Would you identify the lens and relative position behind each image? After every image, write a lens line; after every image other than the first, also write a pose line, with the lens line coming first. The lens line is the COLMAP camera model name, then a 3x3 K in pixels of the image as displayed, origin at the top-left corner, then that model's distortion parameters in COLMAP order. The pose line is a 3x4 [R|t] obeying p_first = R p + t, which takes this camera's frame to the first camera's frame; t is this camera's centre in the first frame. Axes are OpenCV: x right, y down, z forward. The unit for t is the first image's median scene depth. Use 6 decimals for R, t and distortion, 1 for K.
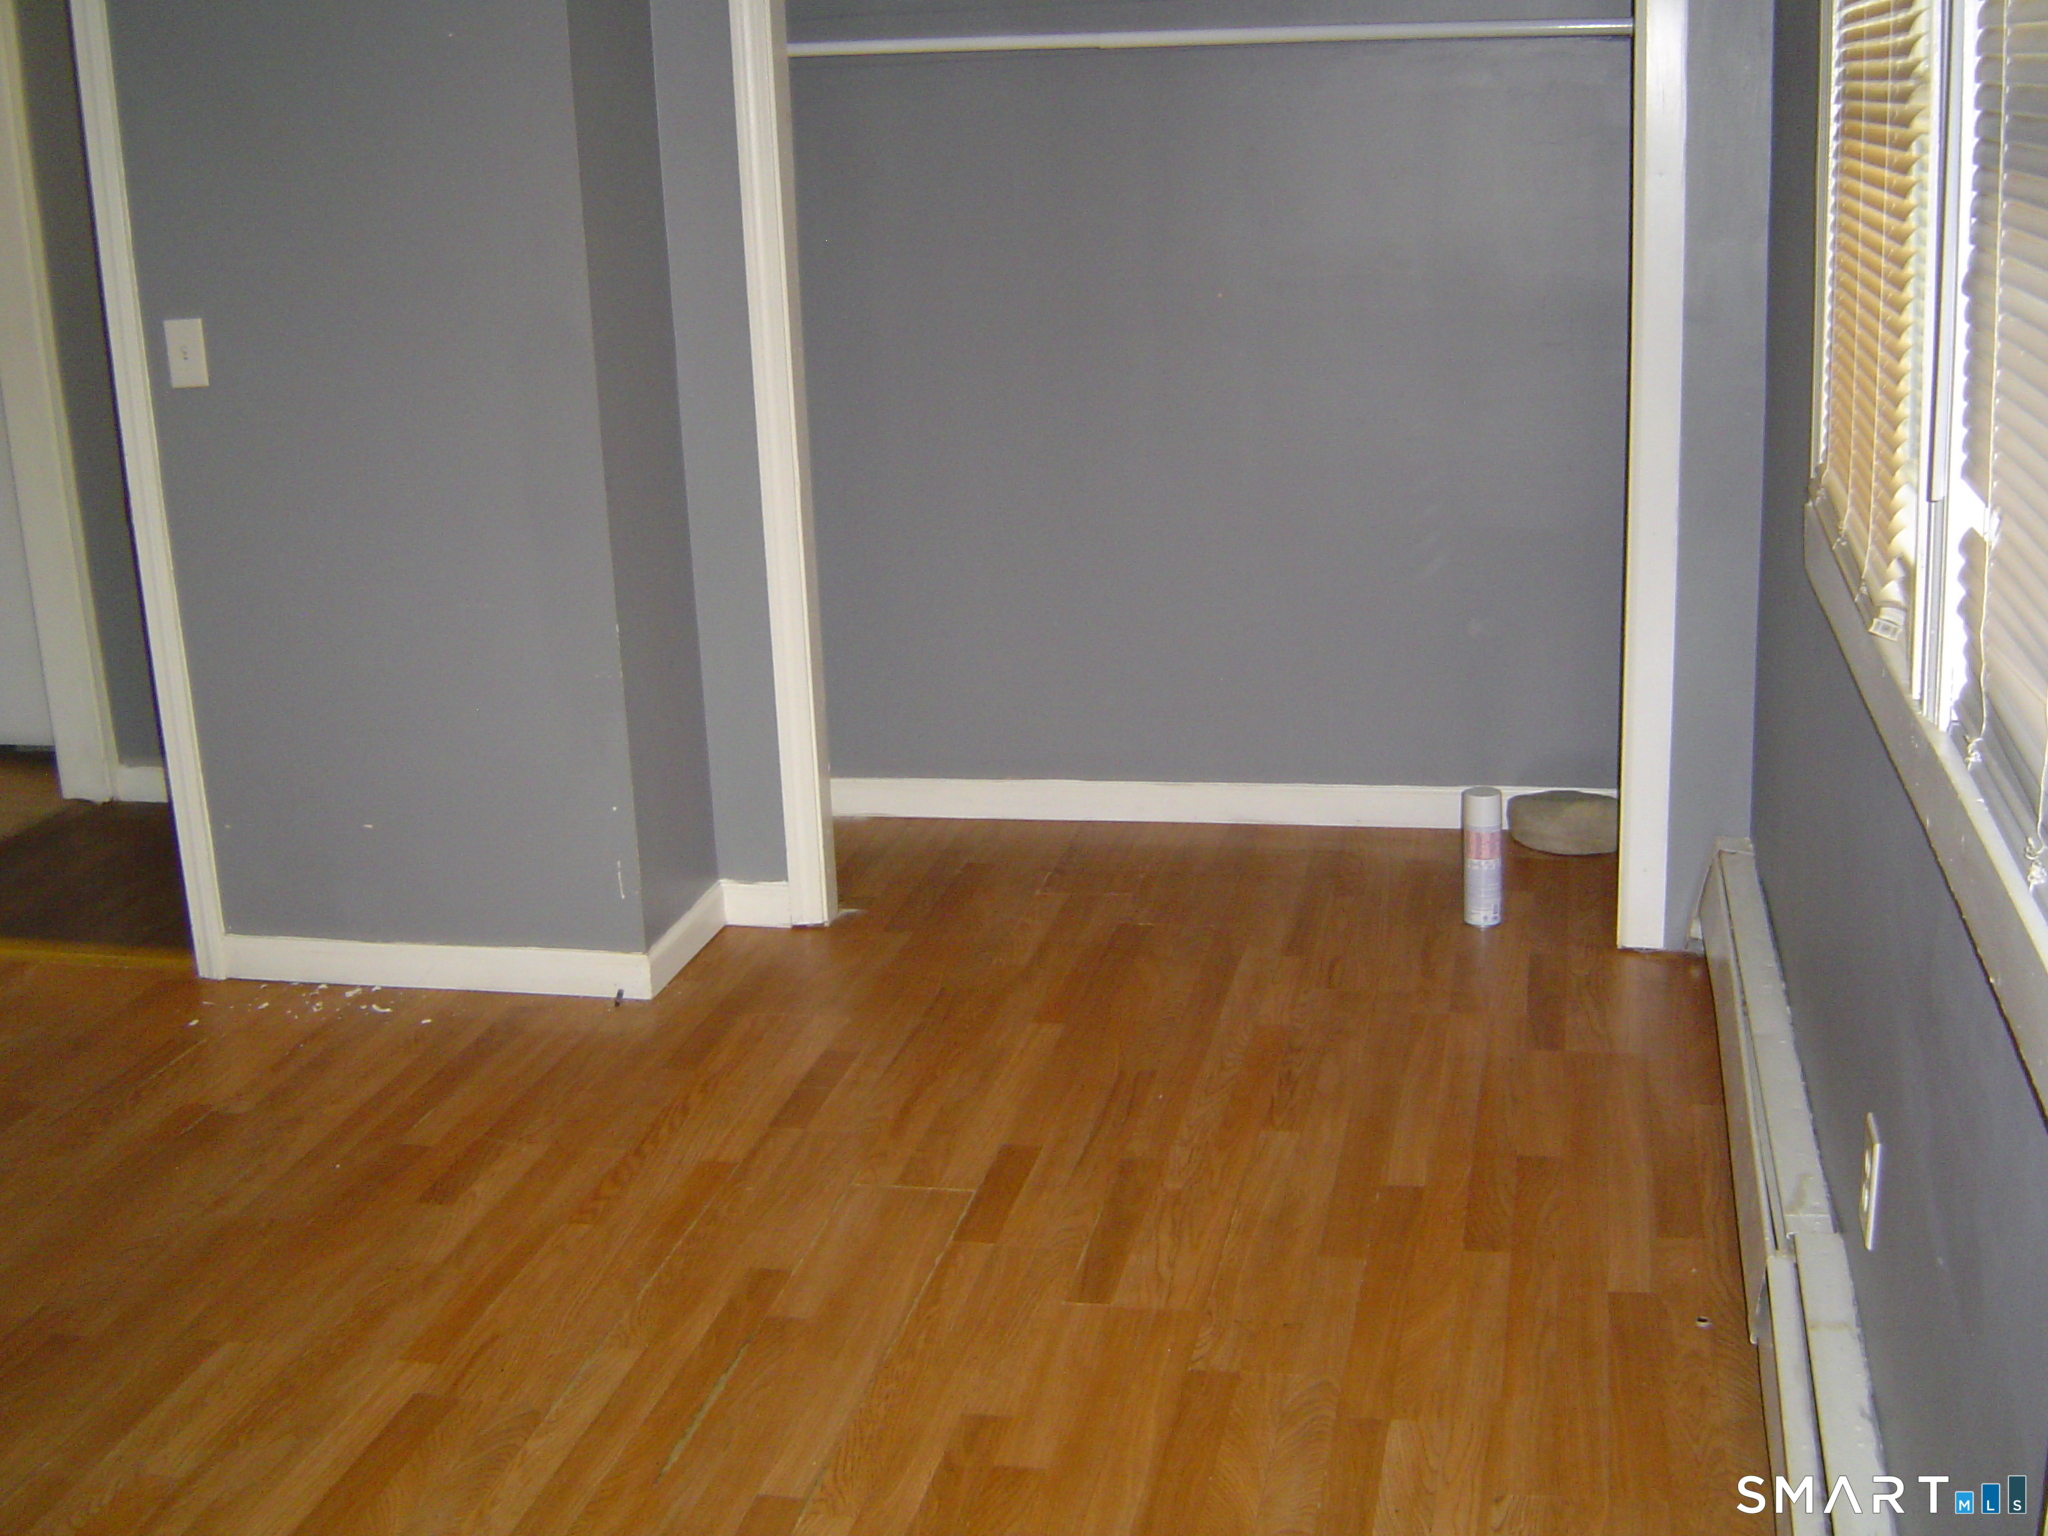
lens RADIAL K [[2343.3, 0, 1024.0], [0, 2343.3, 768.0], [0, 0, 1]] dist [-0.140405, 0.016046]
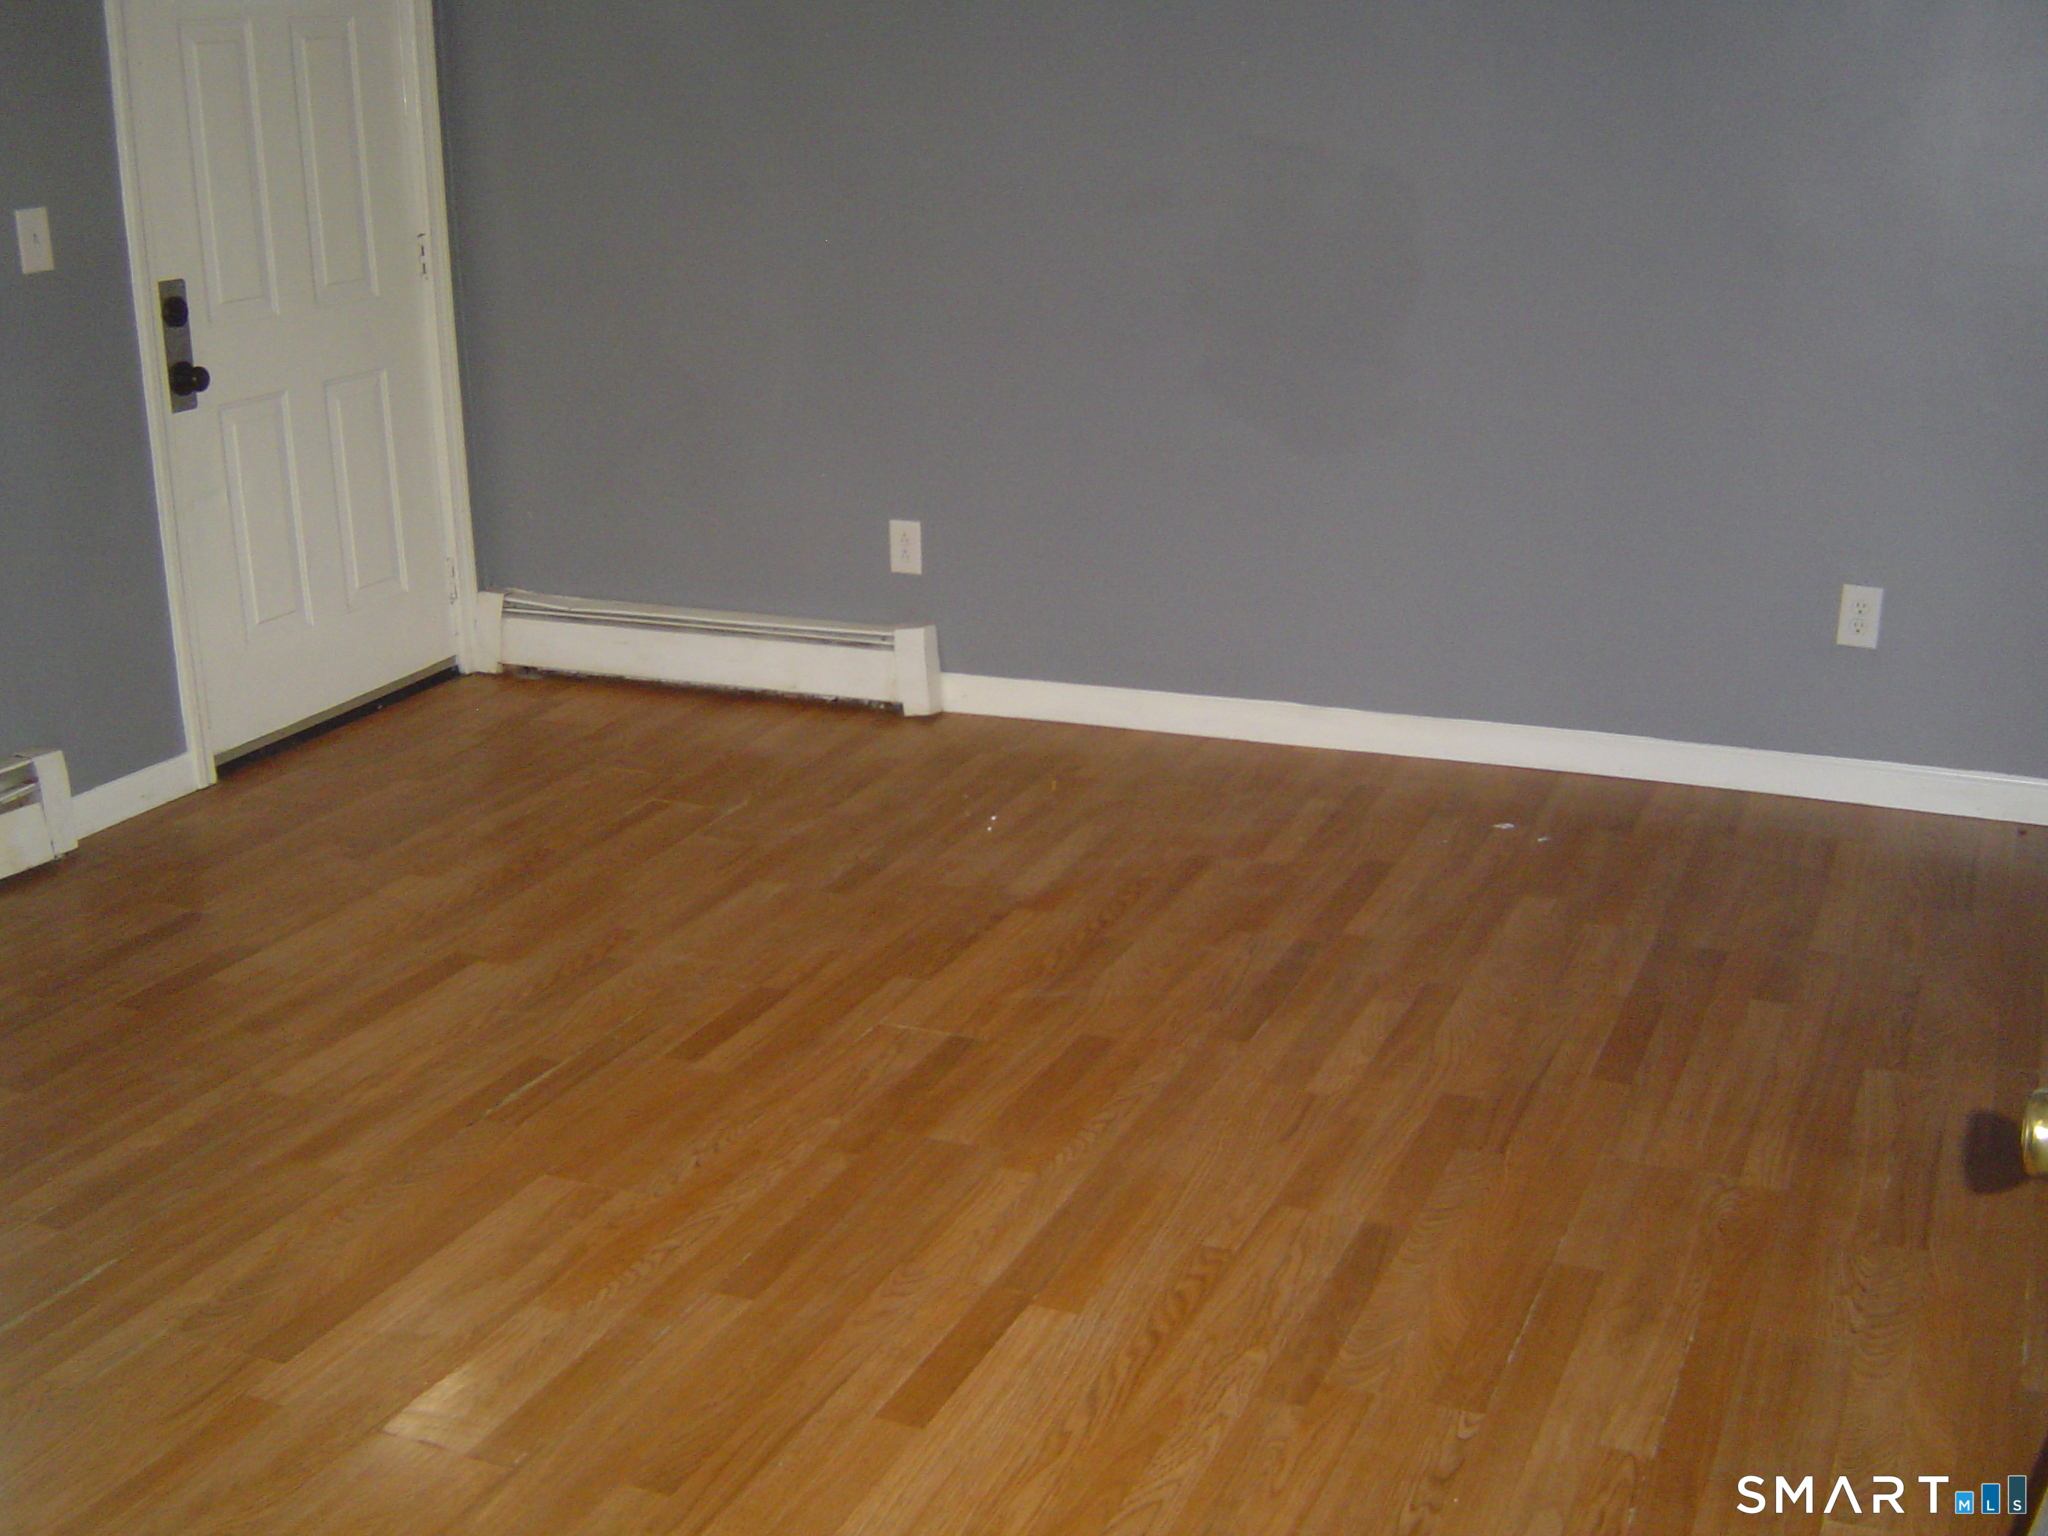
lens RADIAL K [[2343.3, 0, 1024.0], [0, 2343.3, 768.0], [0, 0, 1]] dist [-0.140405, 0.016046]
pose [[-0.980443, 0.015362, 0.196201, -0.595103], [0.116946, 0.847316, 0.518053, -0.306426], [-0.158286, 0.530867, -0.832542, 1.270293]]
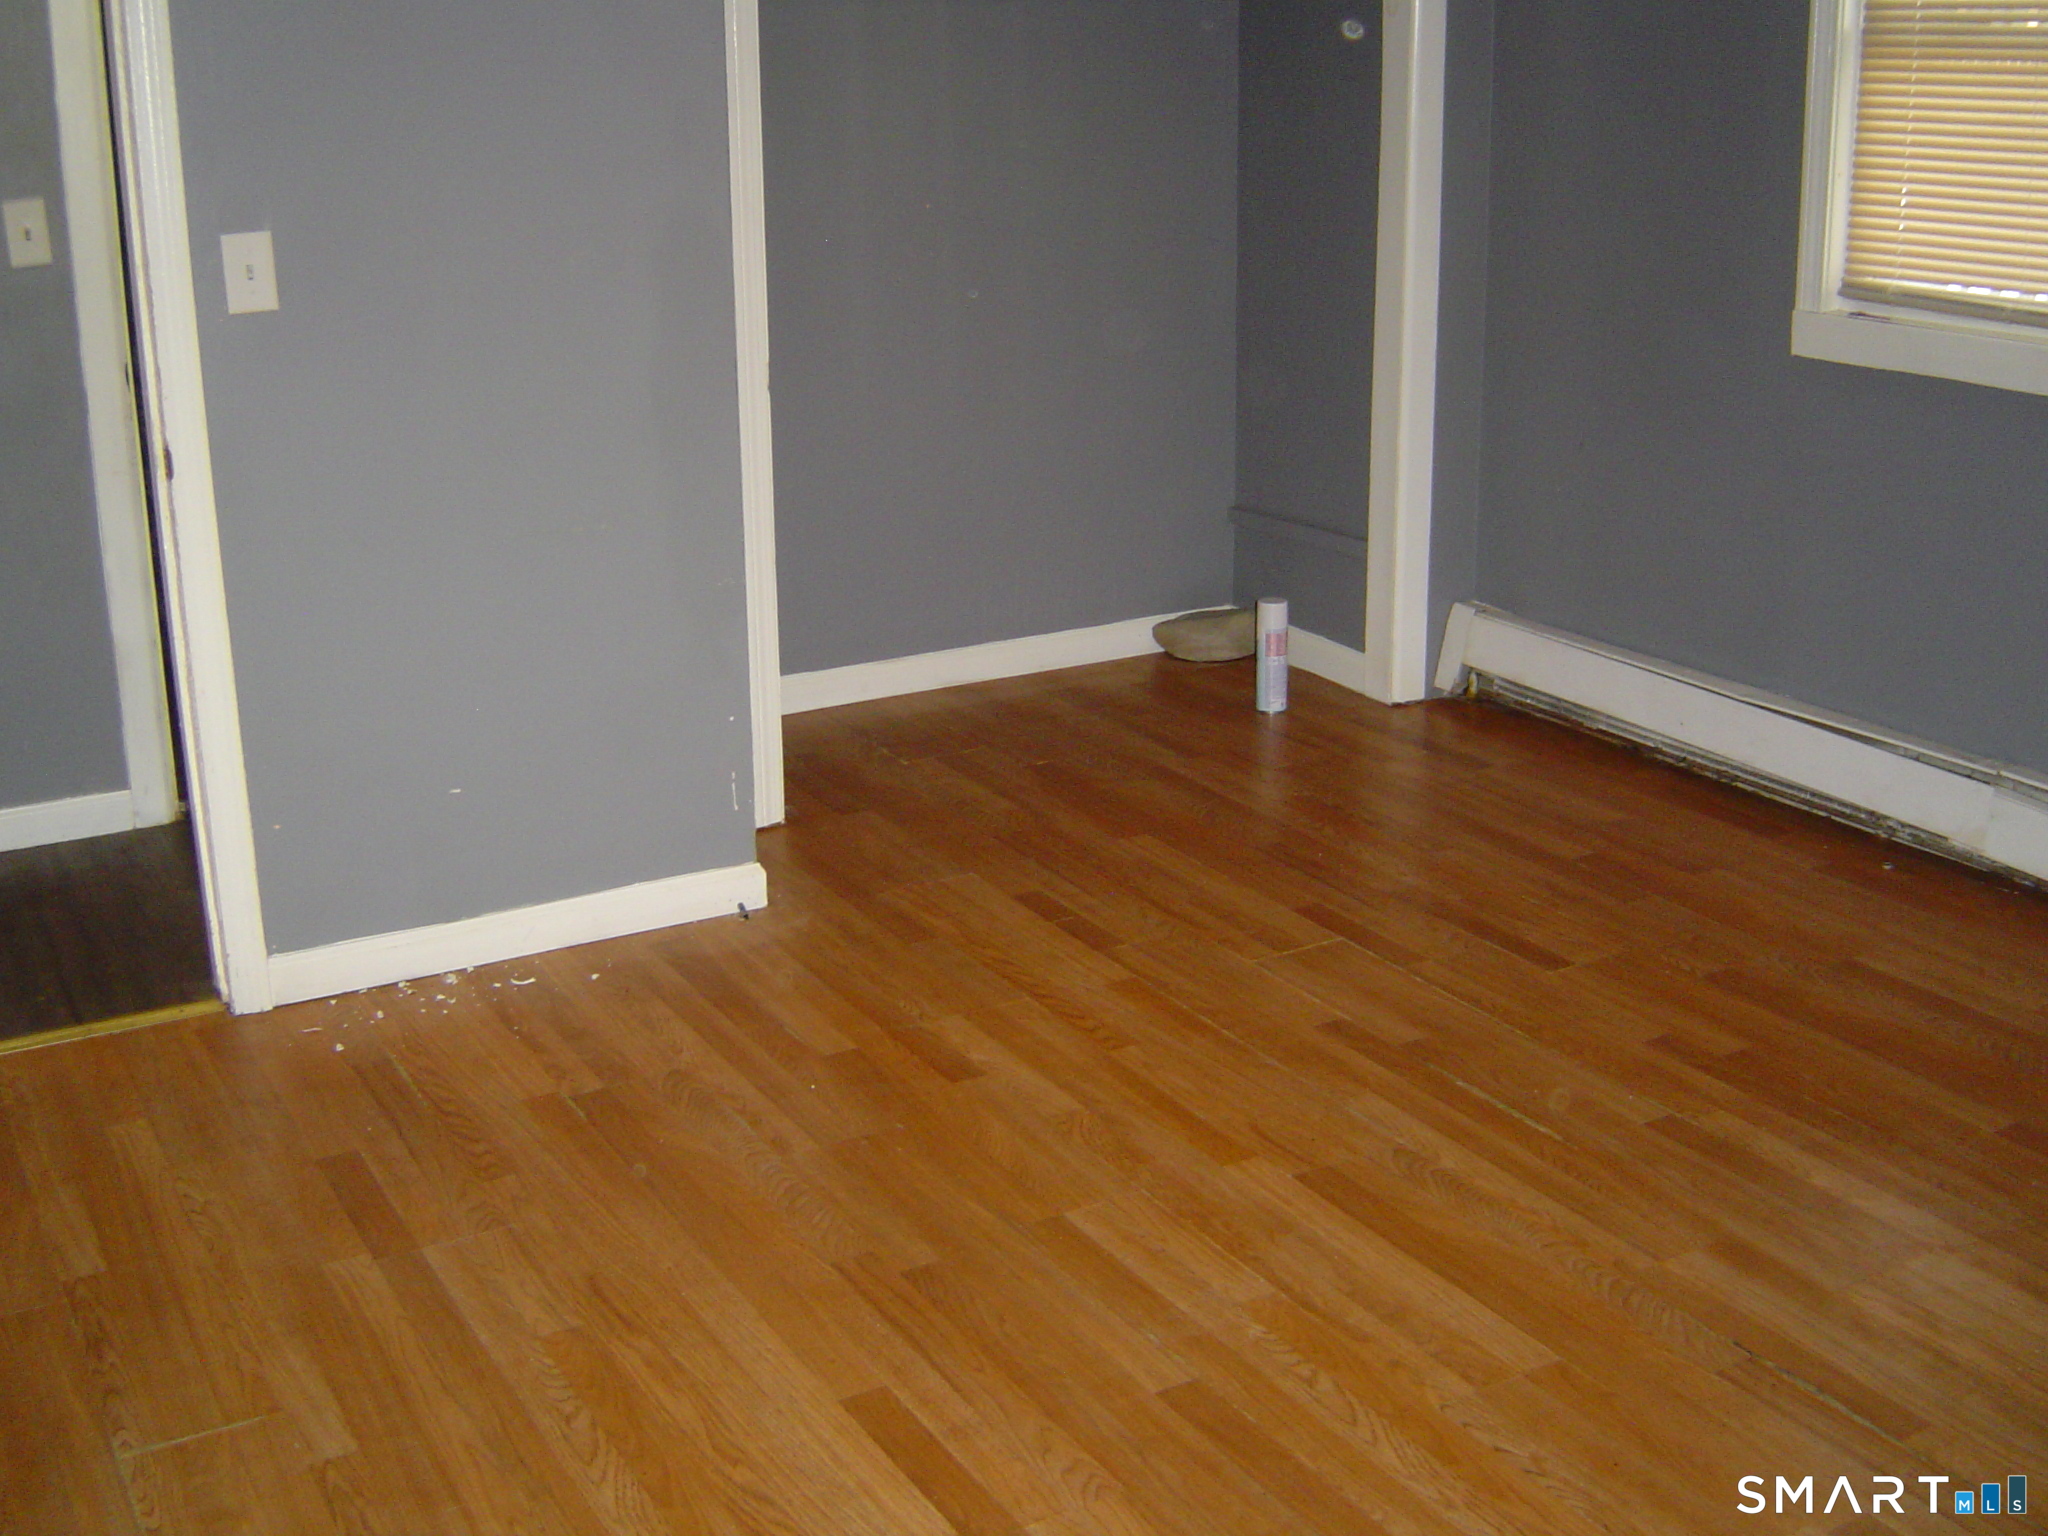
lens RADIAL K [[2343.3, 0, 1024.0], [0, 2343.3, 768.0], [0, 0, 1]] dist [-0.140405, 0.016046]
pose [[0.741249, -0.170623, 0.649183, -0.820033], [0.167909, 0.983538, 0.066779, -0.008435], [-0.649890, 0.059504, 0.757695, 0.190220]]
